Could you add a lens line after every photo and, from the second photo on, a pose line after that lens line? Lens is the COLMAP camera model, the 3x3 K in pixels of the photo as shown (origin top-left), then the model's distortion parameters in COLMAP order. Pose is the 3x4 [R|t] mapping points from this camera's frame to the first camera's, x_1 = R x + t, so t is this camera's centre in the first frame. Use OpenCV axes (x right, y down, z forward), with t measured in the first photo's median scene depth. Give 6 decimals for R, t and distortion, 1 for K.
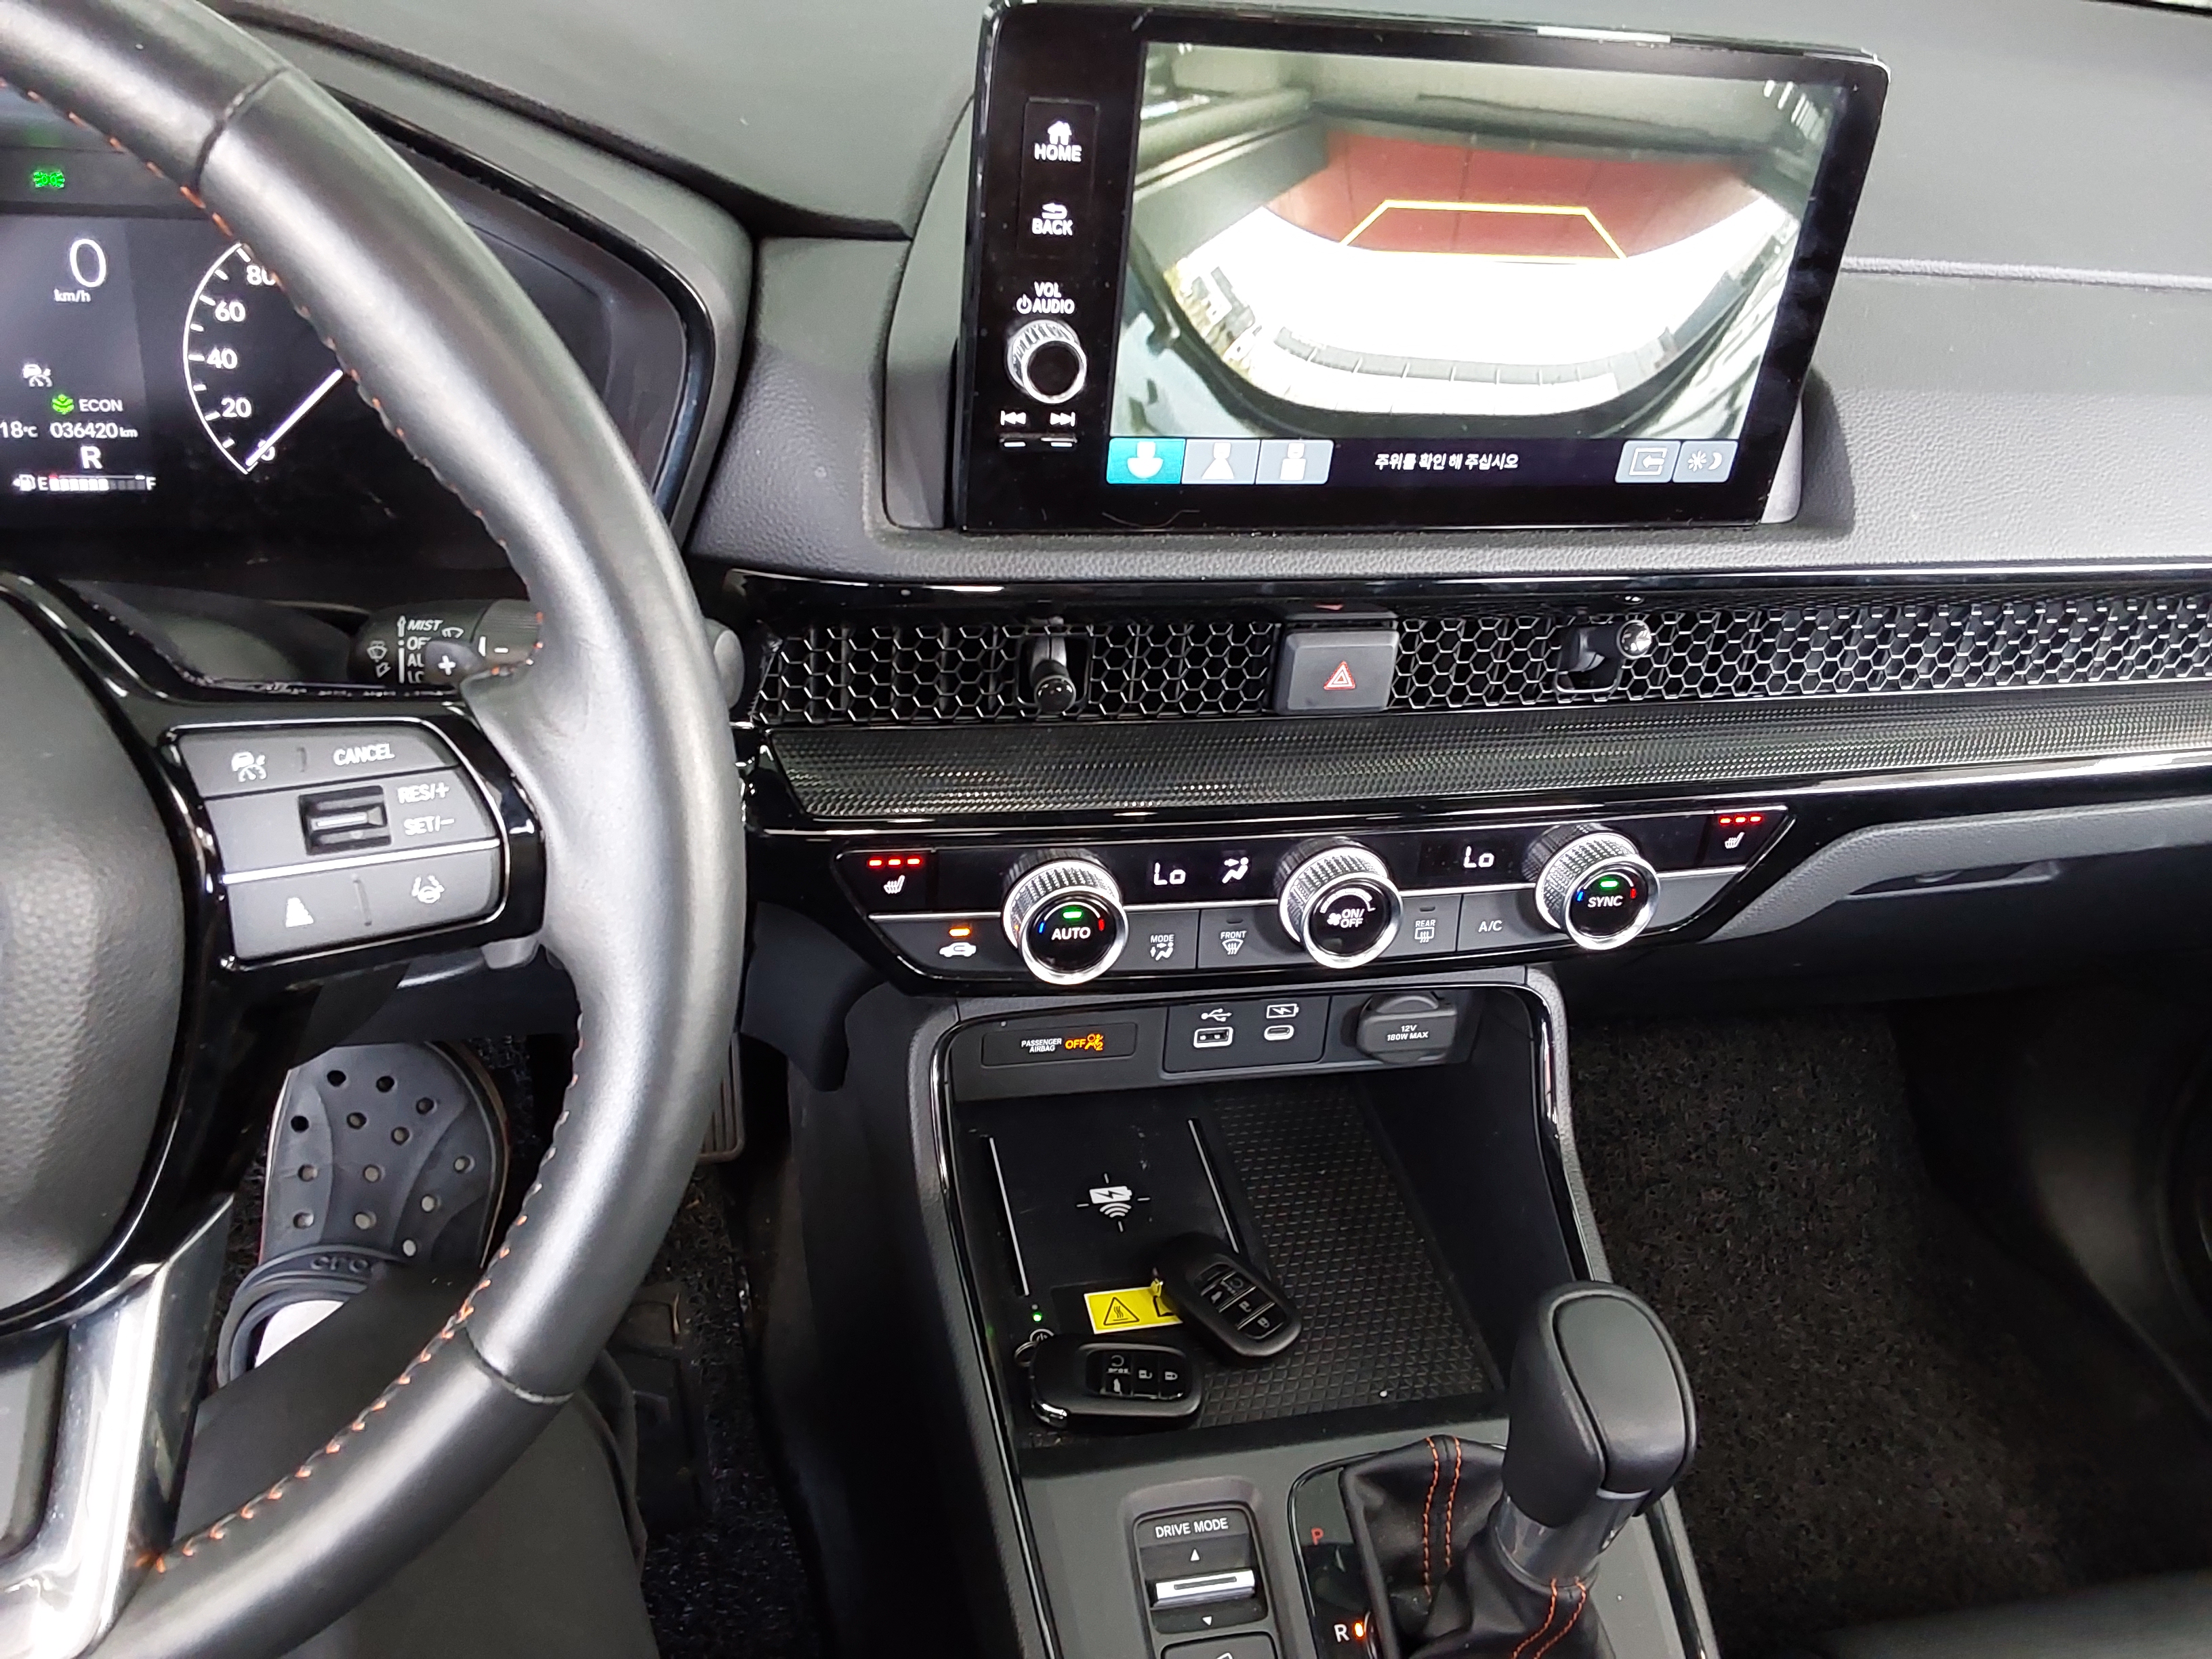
lens RADIAL K [[1826.5, 0, 1076.3], [0, 1826.5, 837.8], [0, 0, 1]] dist [0.103663, -0.134428]
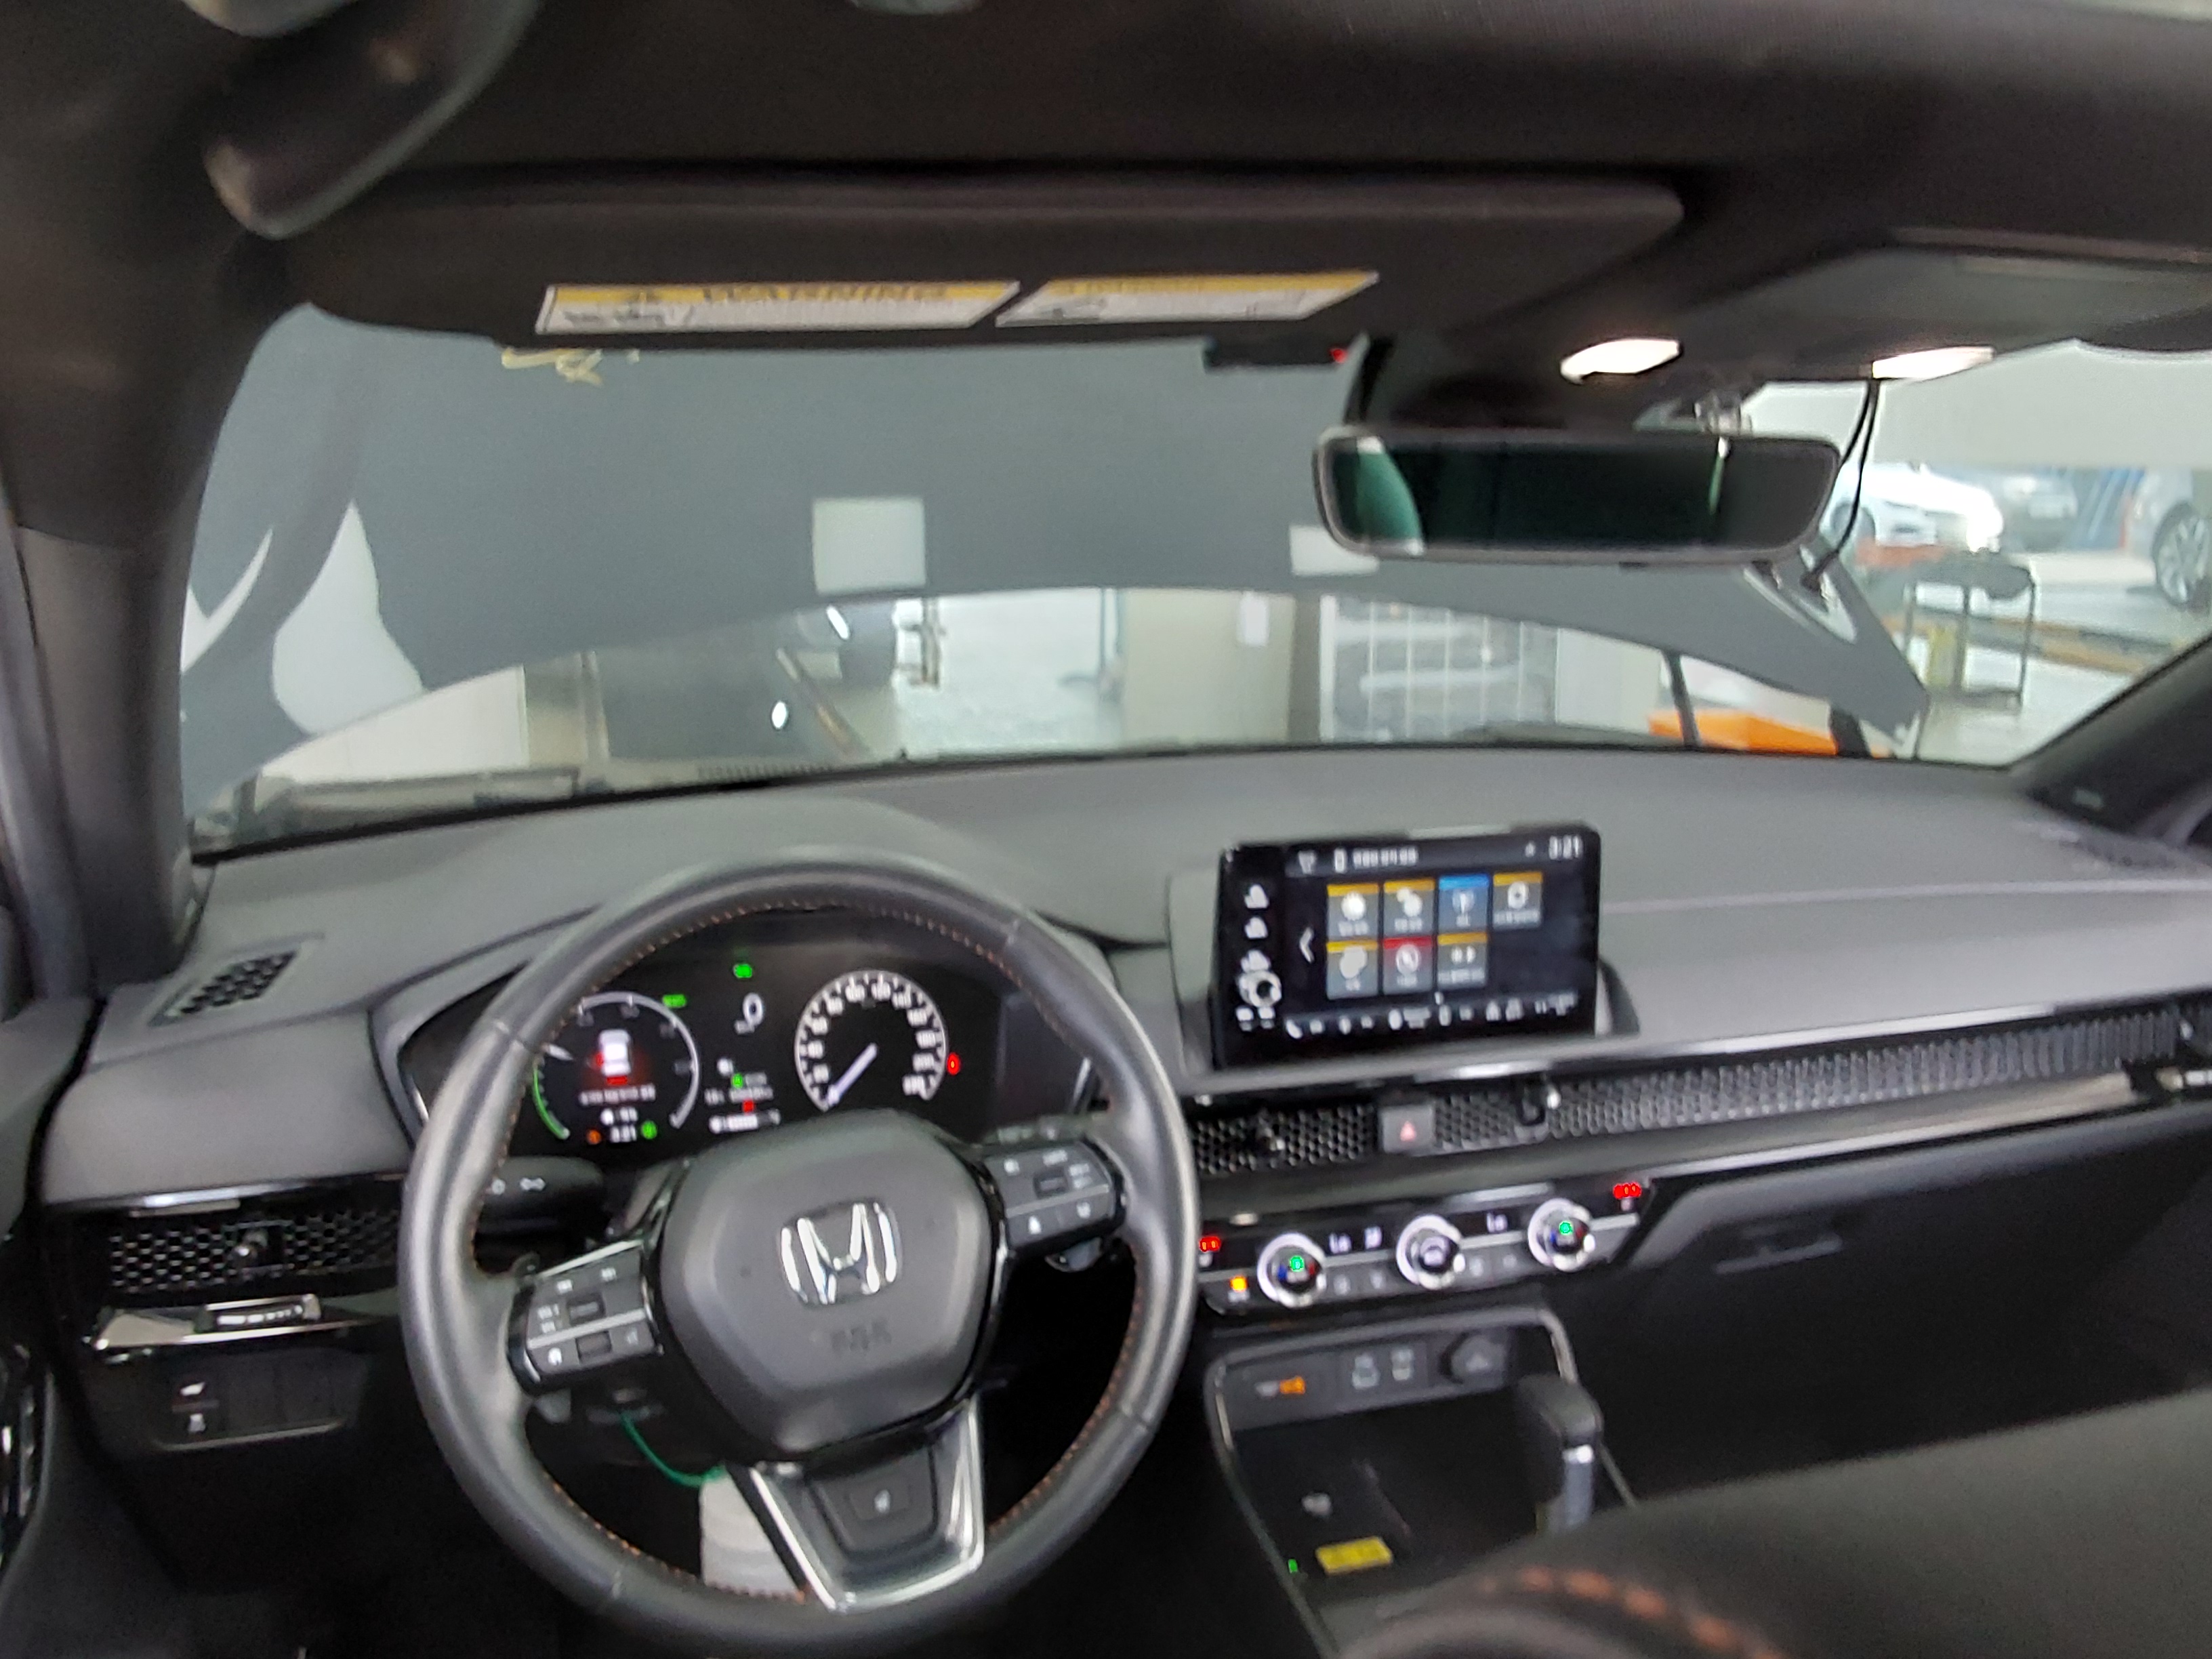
lens RADIAL K [[1826.5, 0, 1113.0], [0, 1826.5, 818.7], [0, 0, 1]] dist [0.103663, -0.134428]
pose [[0.990718, -0.110077, 0.079752, -0.275668], [0.132263, 0.916022, -0.378697, 0.294593], [-0.031369, 0.385730, 0.922078, -0.889947]]
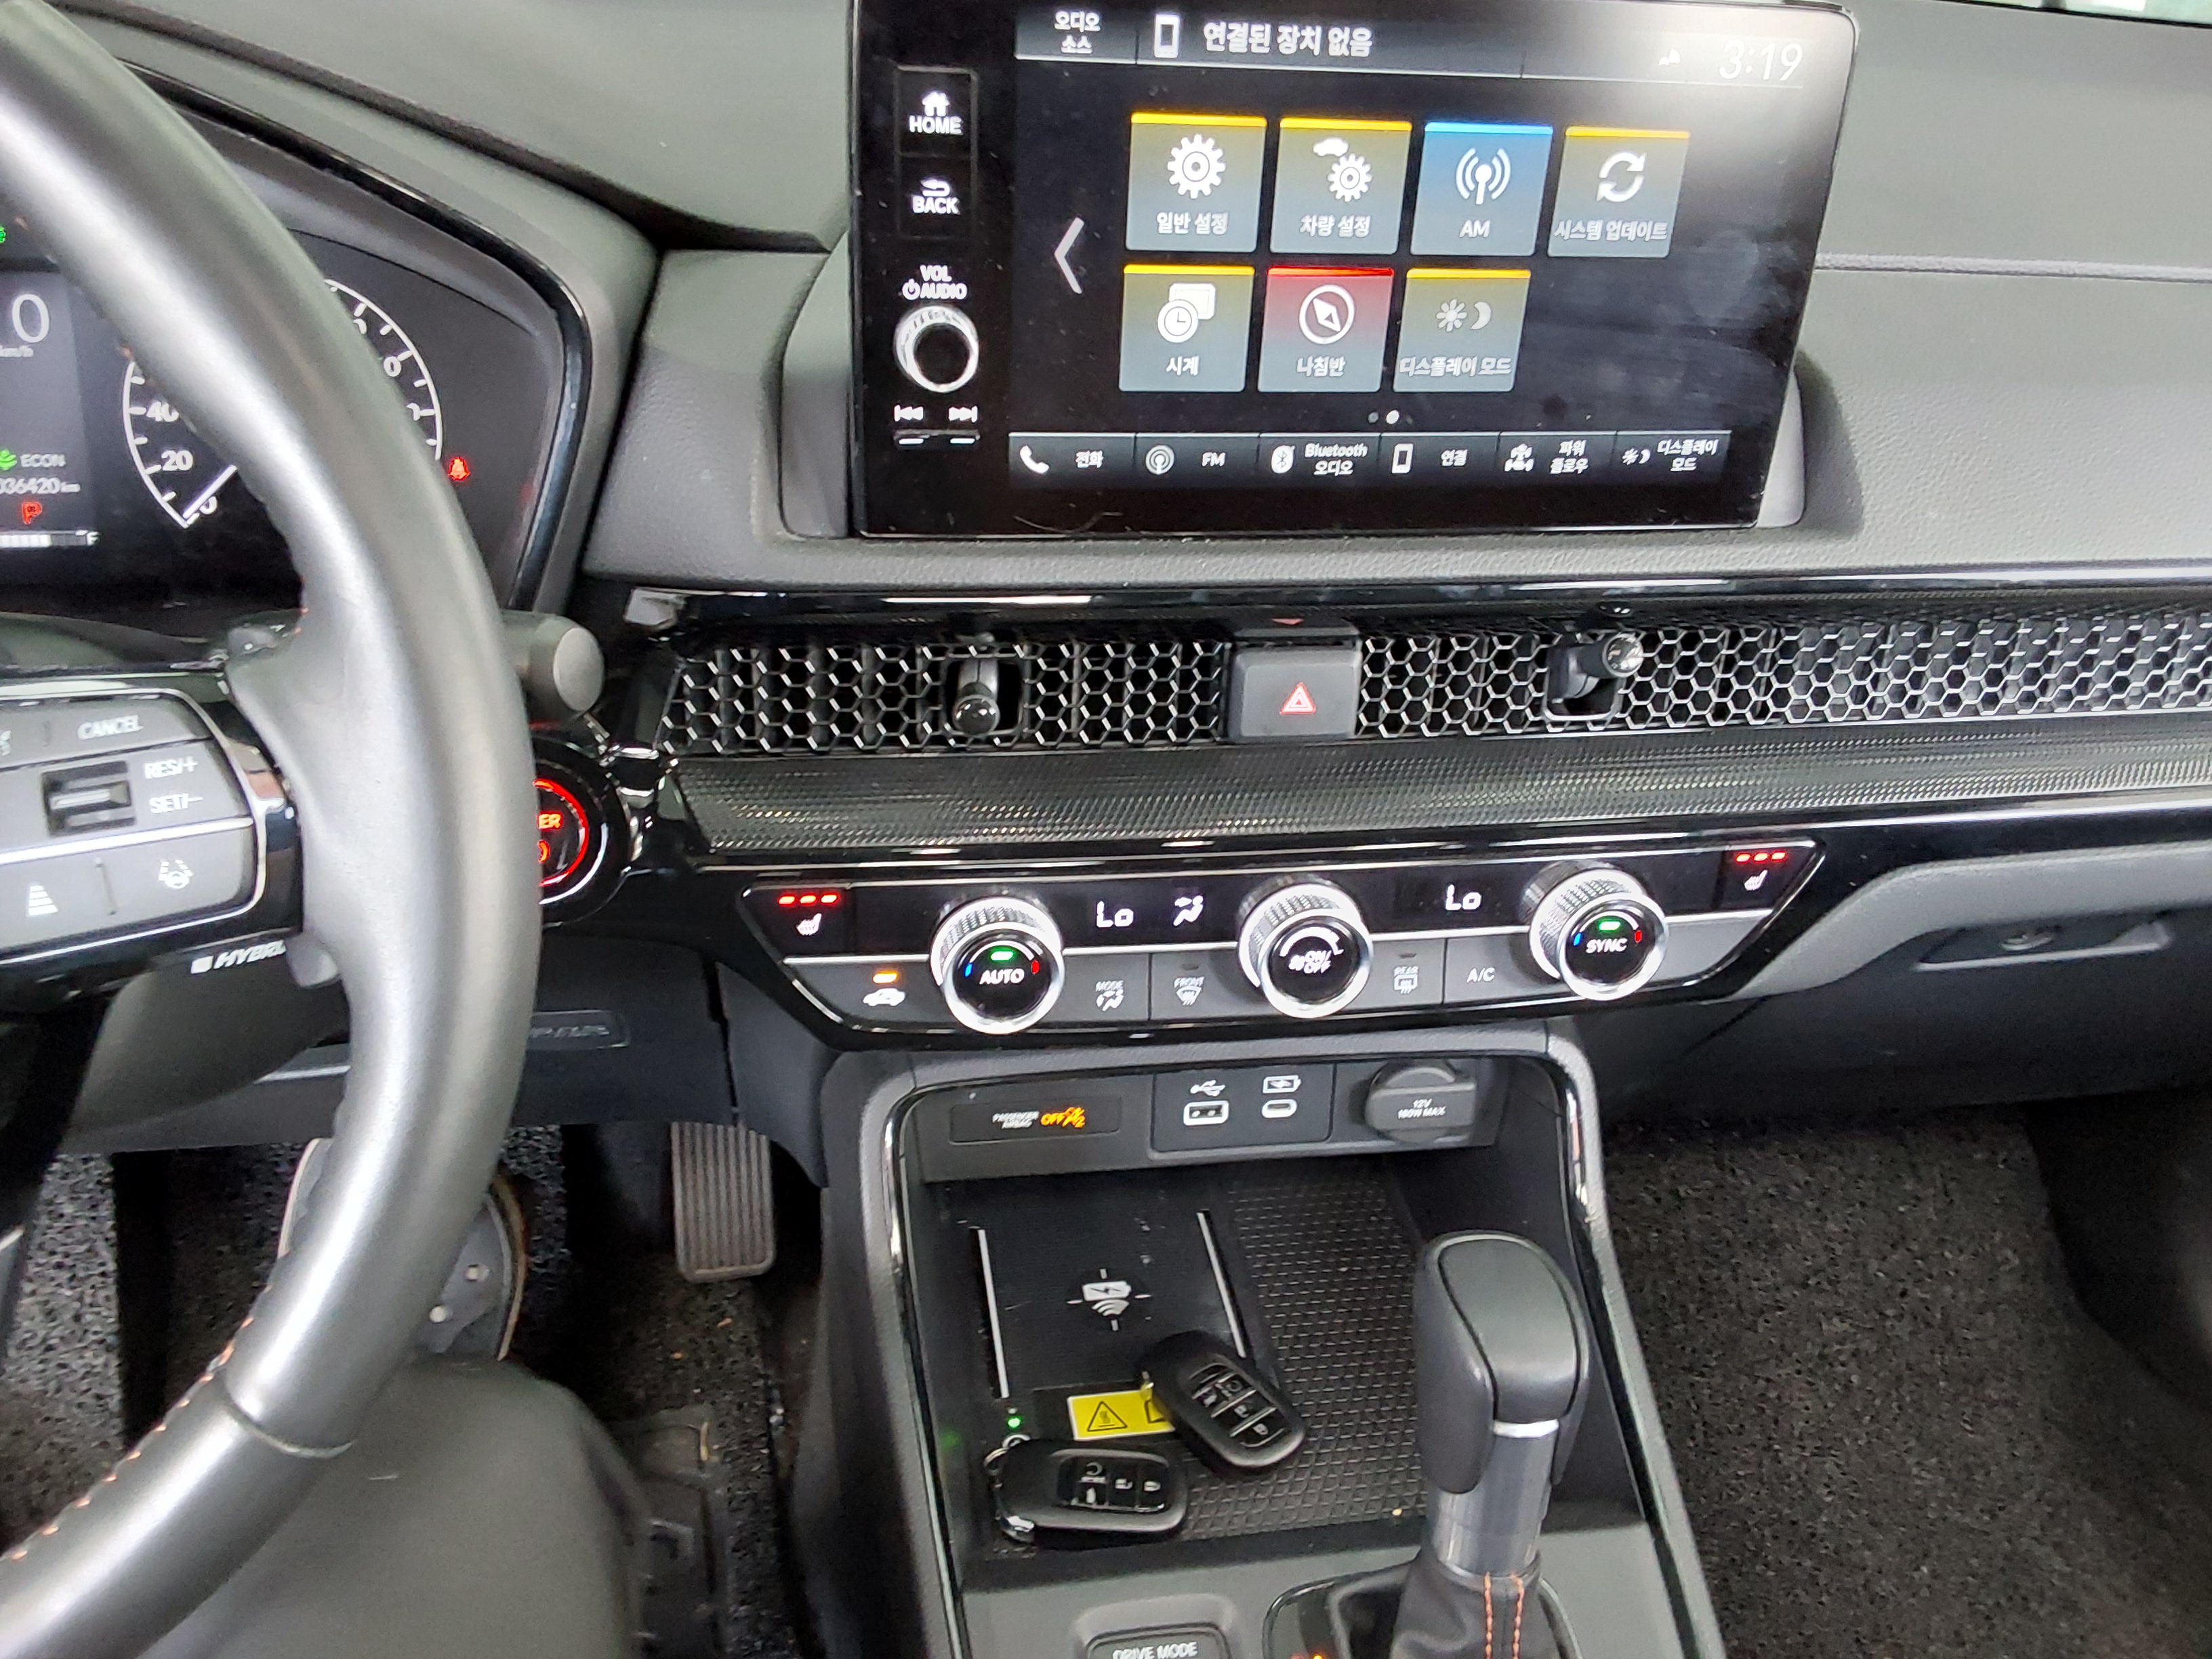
lens RADIAL K [[1826.5, 0, 1078.9], [0, 1826.5, 823.5], [0, 0, 1]] dist [0.103663, -0.134428]
pose [[0.996876, -0.015860, -0.077378, 0.099644], [0.008943, 0.995998, -0.088925, 0.053151], [0.078478, 0.087955, 0.993028, 0.075105]]
